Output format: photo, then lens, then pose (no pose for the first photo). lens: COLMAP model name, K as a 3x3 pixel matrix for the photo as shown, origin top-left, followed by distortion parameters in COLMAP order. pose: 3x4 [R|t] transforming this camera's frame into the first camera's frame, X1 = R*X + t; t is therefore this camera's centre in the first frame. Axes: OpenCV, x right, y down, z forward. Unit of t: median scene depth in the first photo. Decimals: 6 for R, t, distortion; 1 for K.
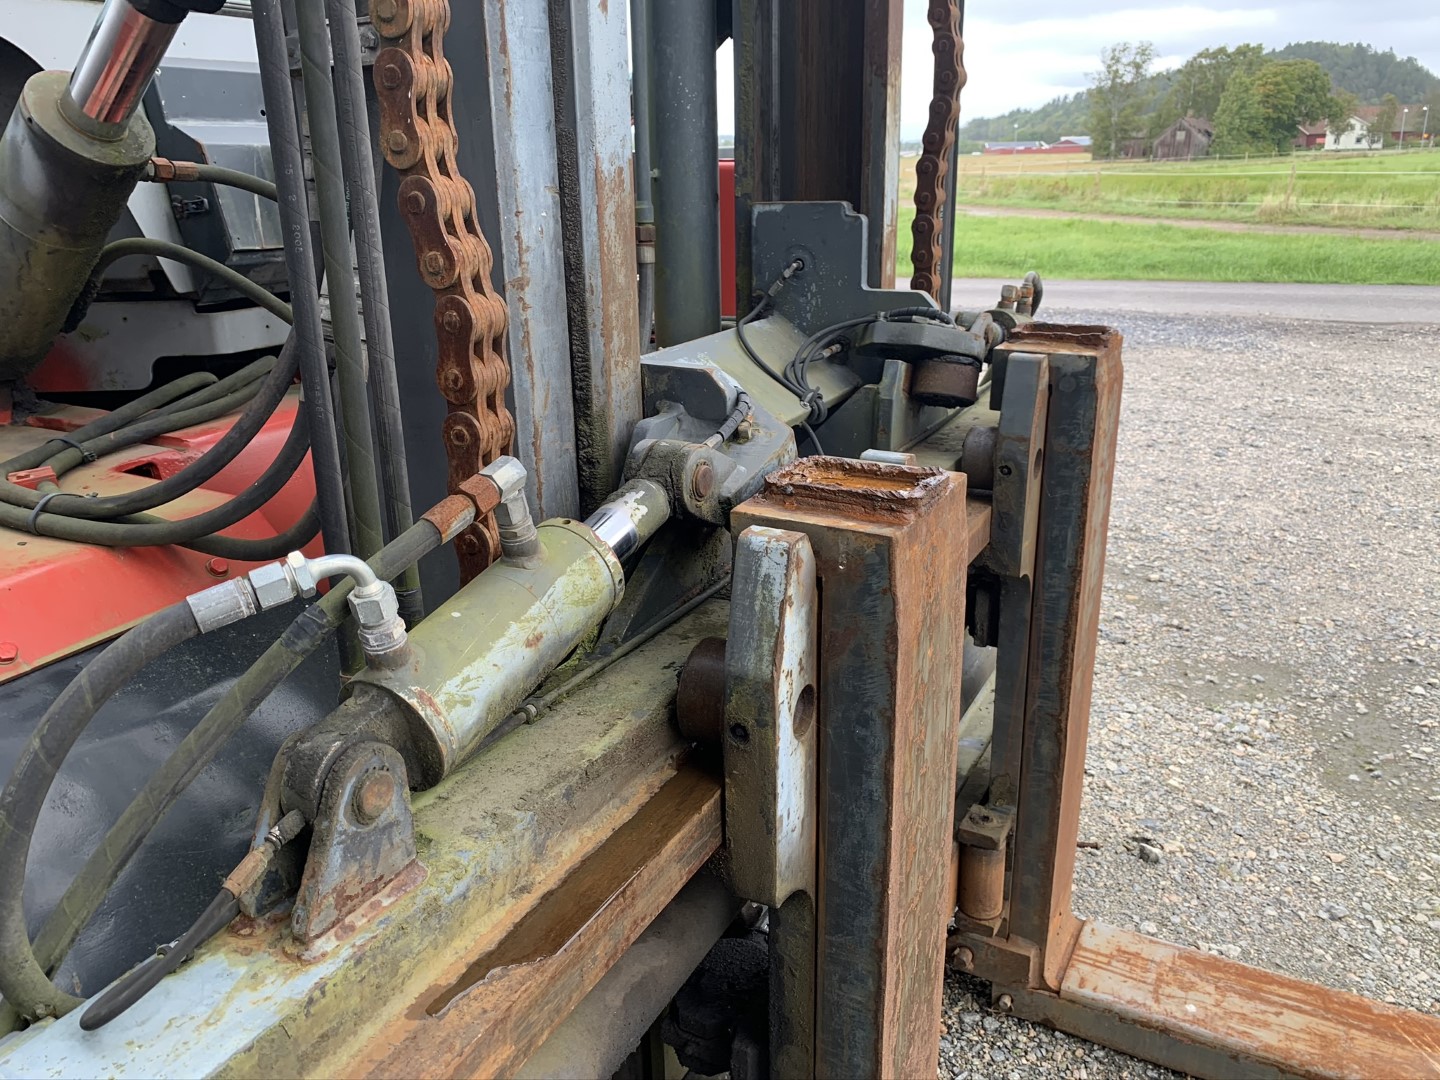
lens RADIAL K [[1109.8, 0, 706.9], [0, 1109.8, 532.1], [0, 0, 1]] dist [0.044368, -0.055211]
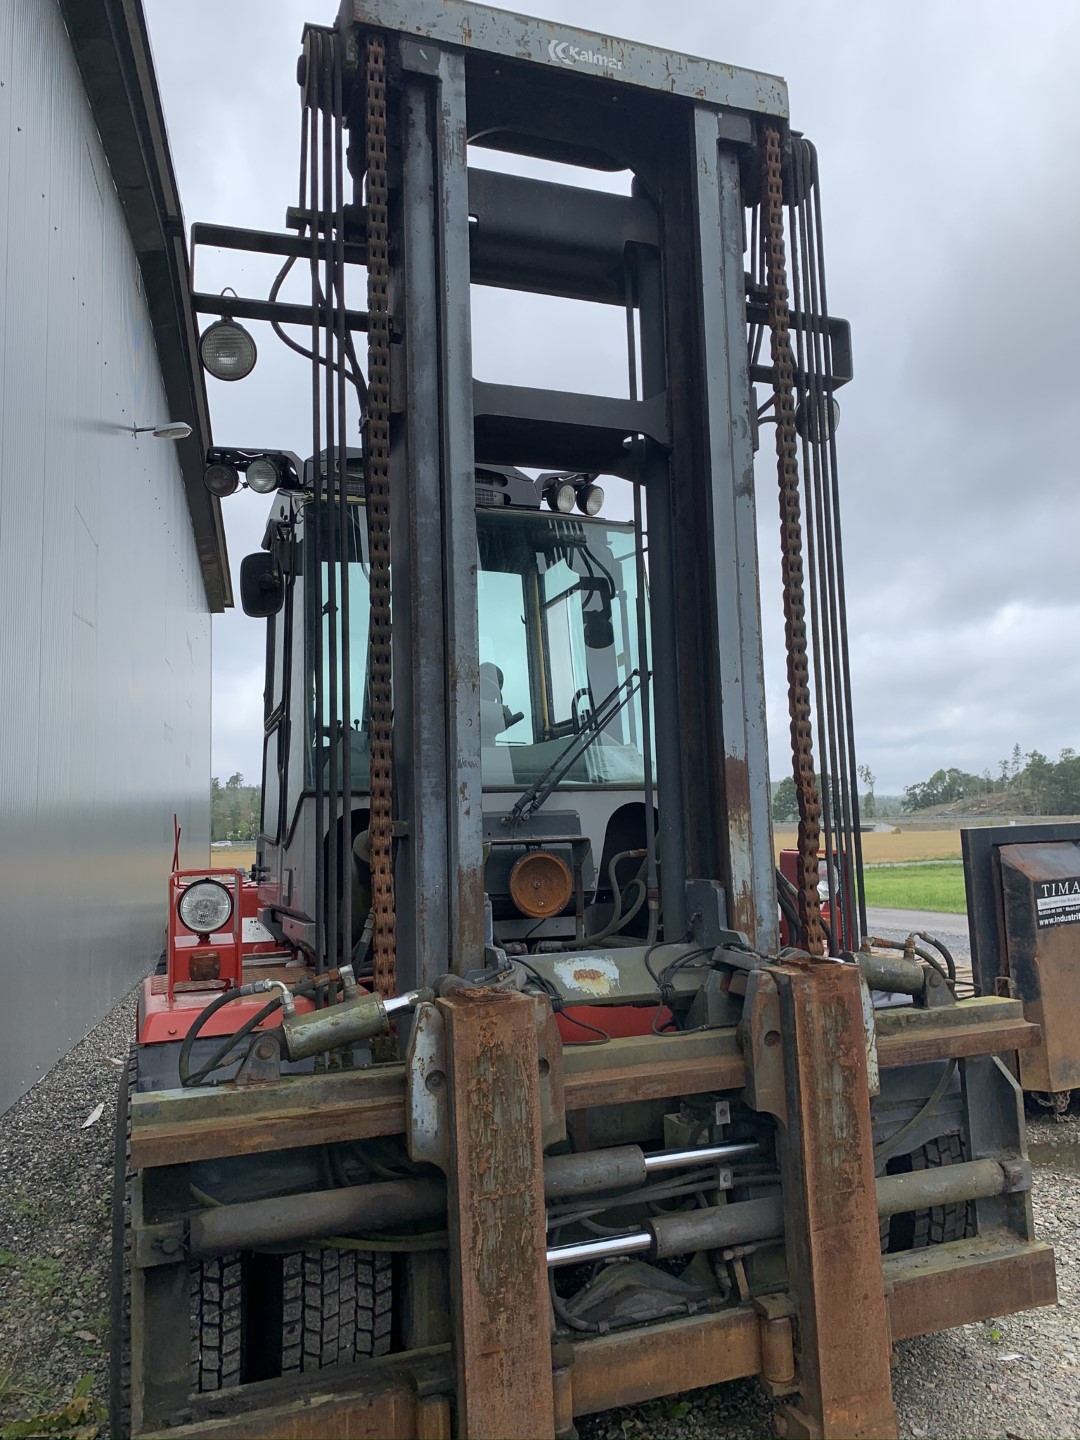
lens RADIAL K [[1109.8, 0, 544.6], [0, 1109.8, 700.7], [0, 0, 1]] dist [0.044368, -0.055211]
pose [[0.755143, -0.075732, -0.651172, 1.789434], [-0.195371, 0.922170, -0.333816, 0.144783], [0.625771, 0.379299, 0.681574, -0.822947]]
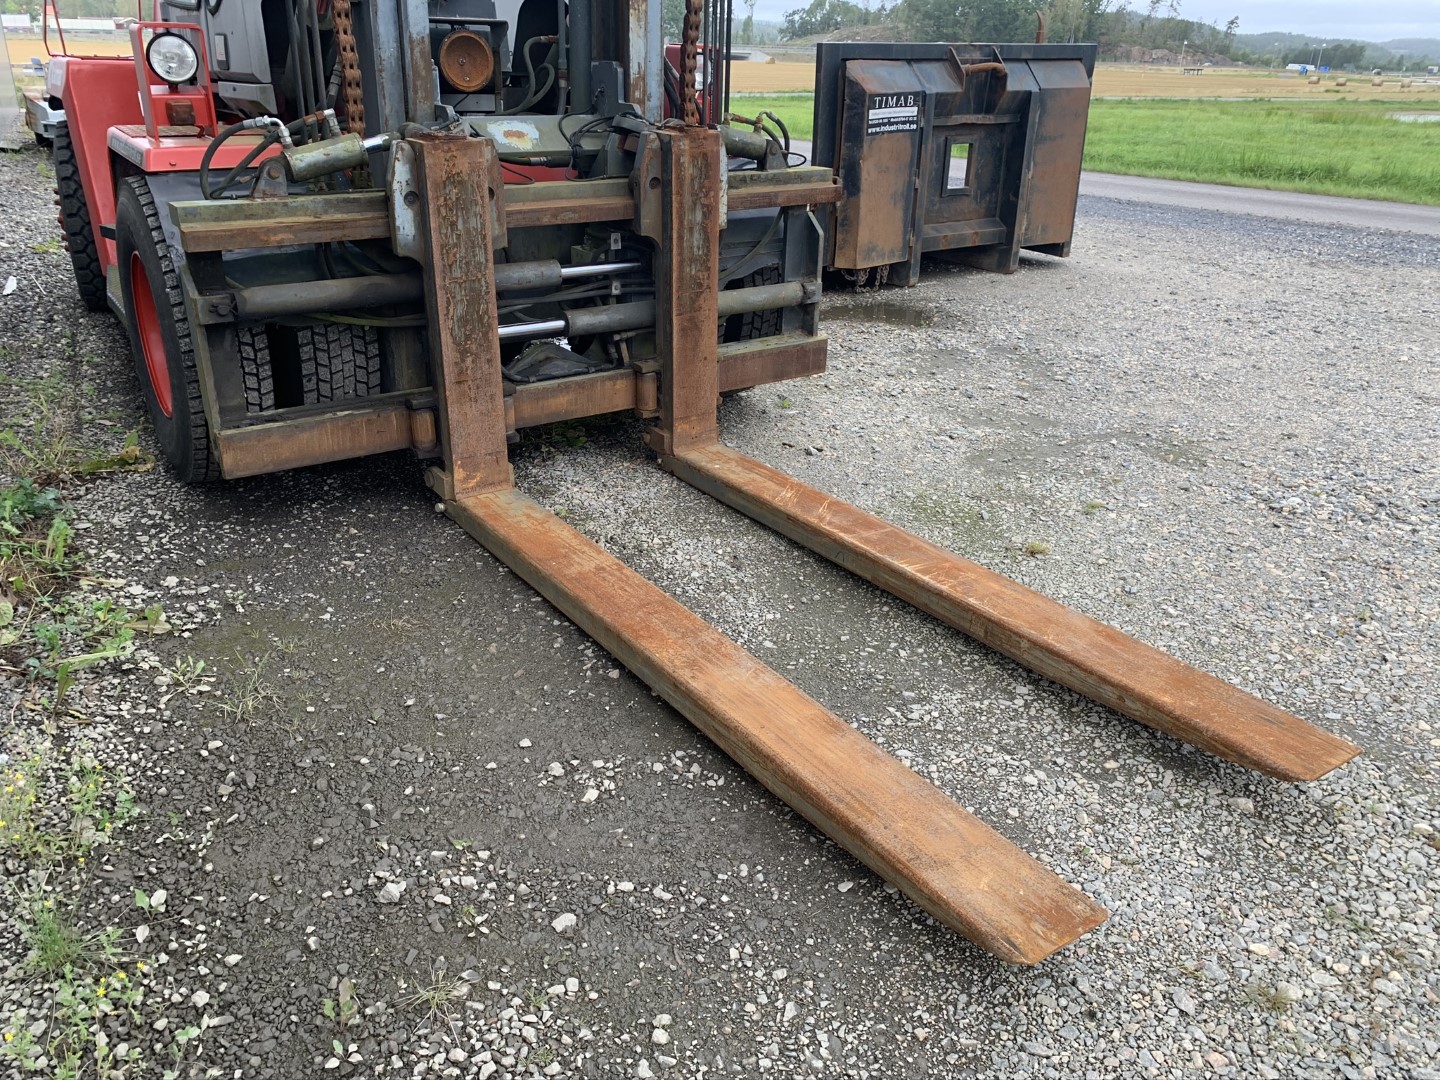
lens RADIAL K [[1109.8, 0, 712.1], [0, 1109.8, 533.5], [0, 0, 1]] dist [0.044368, -0.055211]
pose [[0.894693, 0.219740, -0.388895, 2.227589], [-0.185003, 0.974737, 0.125145, 0.504217], [0.406570, -0.040020, 0.912743, -1.634158]]
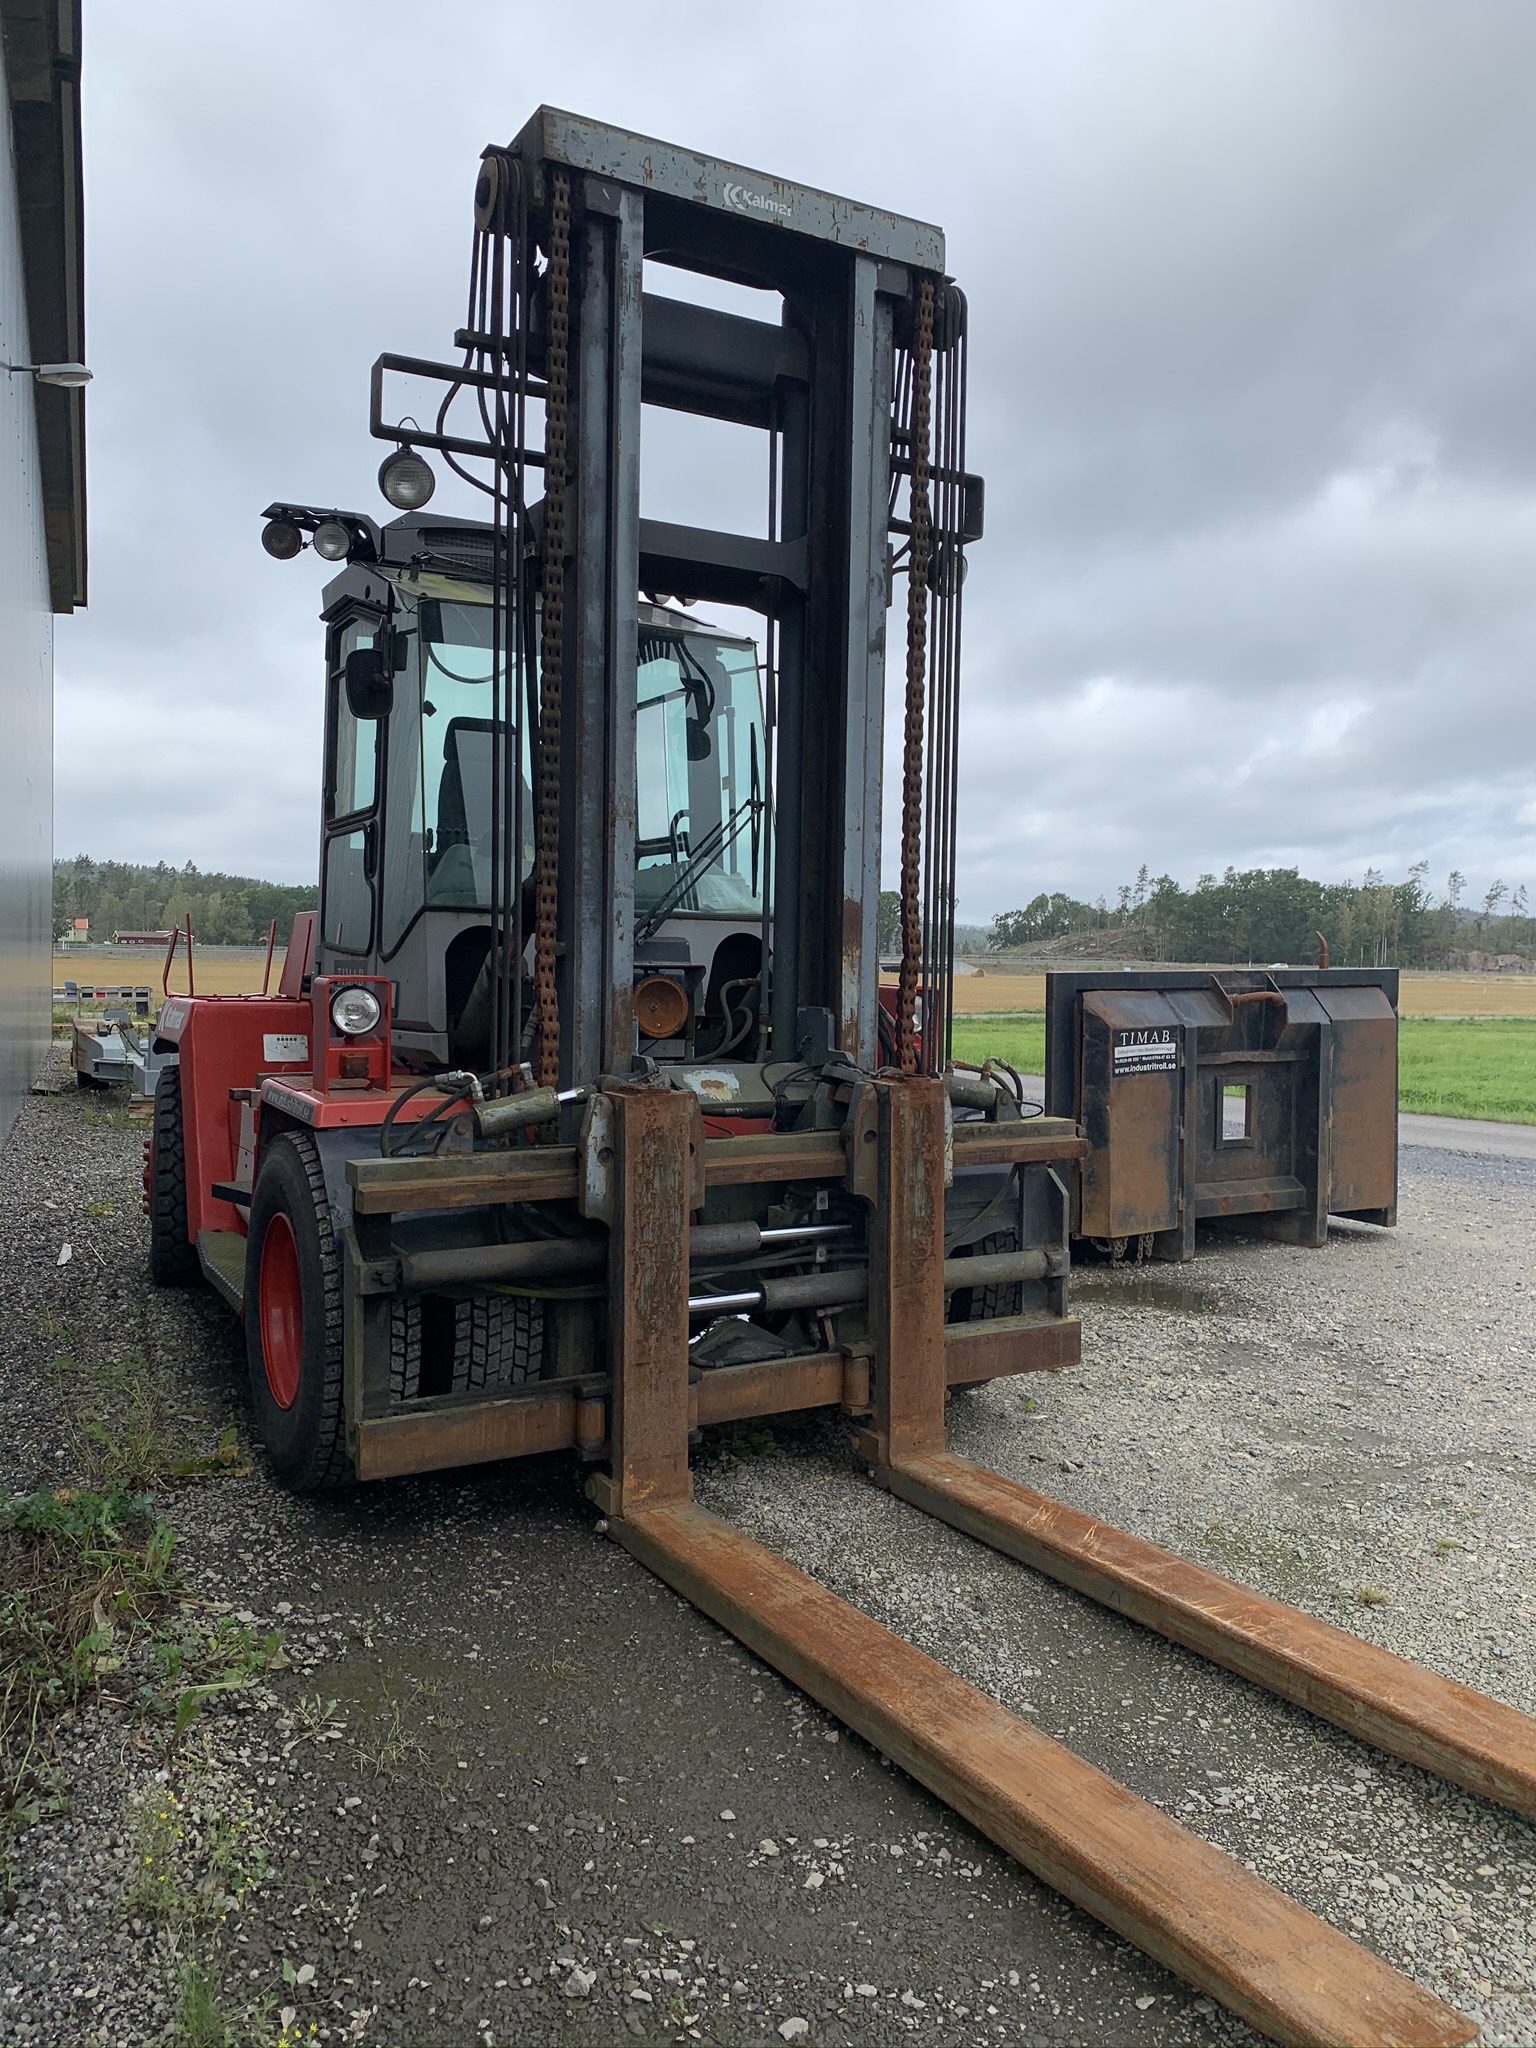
lens RADIAL K [[1578.3, 0, 776.8], [0, 1578.3, 1002.4], [0, 0, 1]] dist [0.044368, -0.055211]
pose [[0.857391, 0.053975, -0.511828, 2.432046], [-0.198497, 0.952224, -0.232096, 0.605754], [0.474848, 0.300593, 0.827142, -2.272365]]
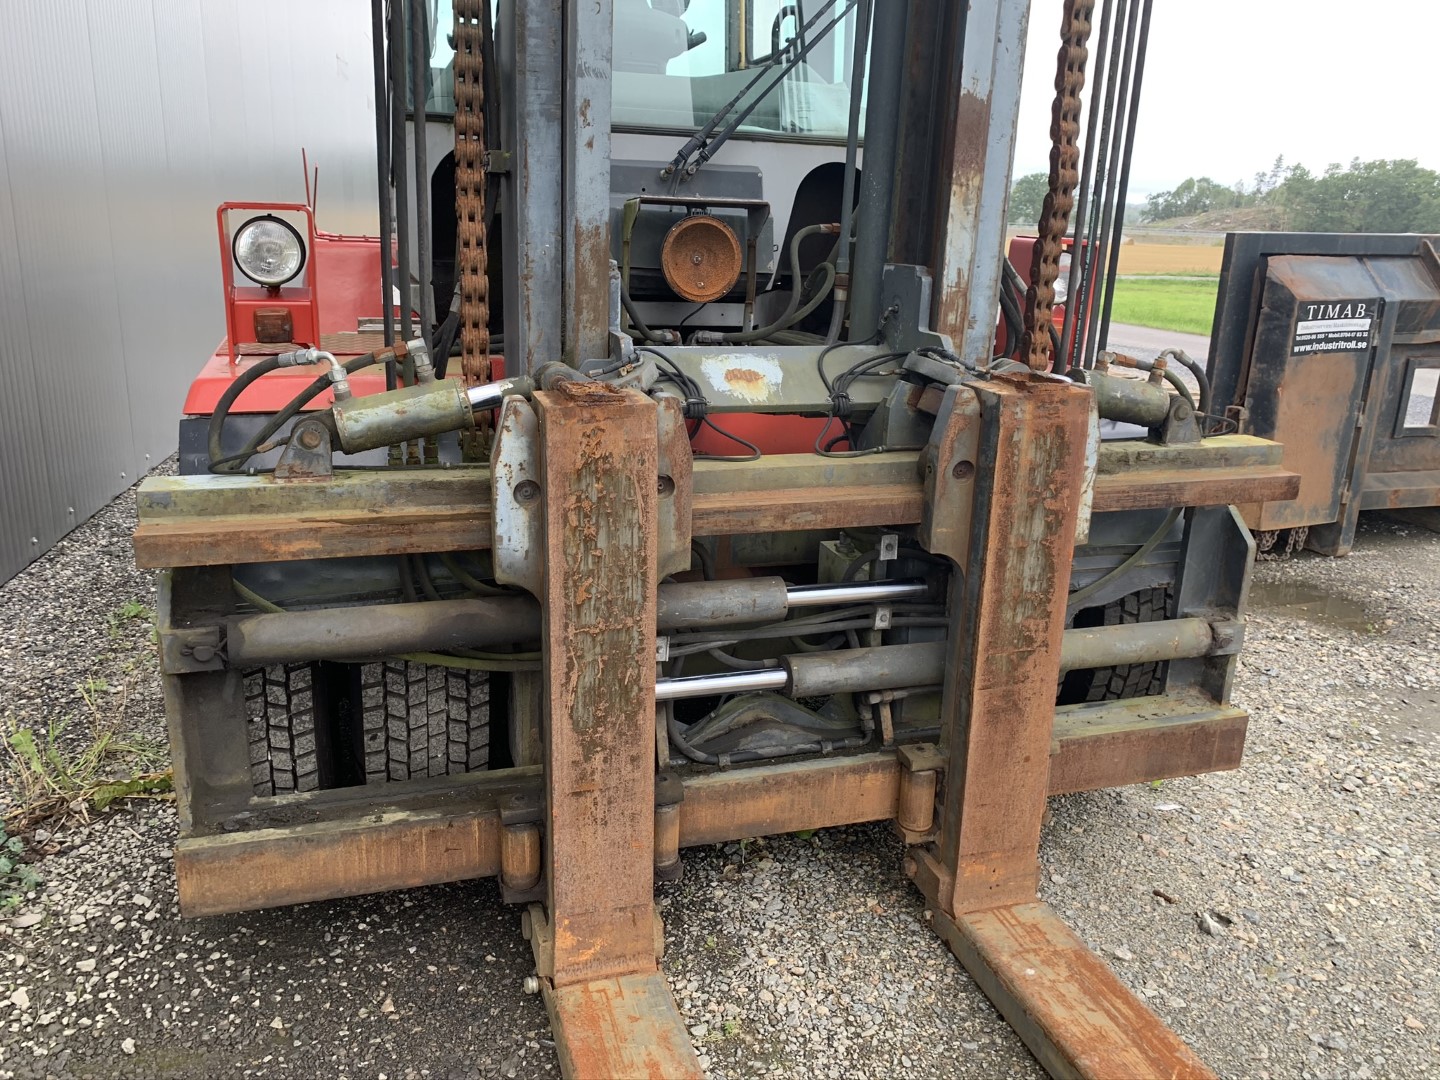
lens RADIAL K [[1109.8, 0, 703.1], [0, 1109.8, 534.4], [0, 0, 1]] dist [0.044368, -0.055211]
pose [[0.719701, 0.239589, -0.651634, 1.460827], [-0.271350, 0.960985, 0.053636, 0.034005], [0.639061, 0.138219, 0.756635, -0.271411]]
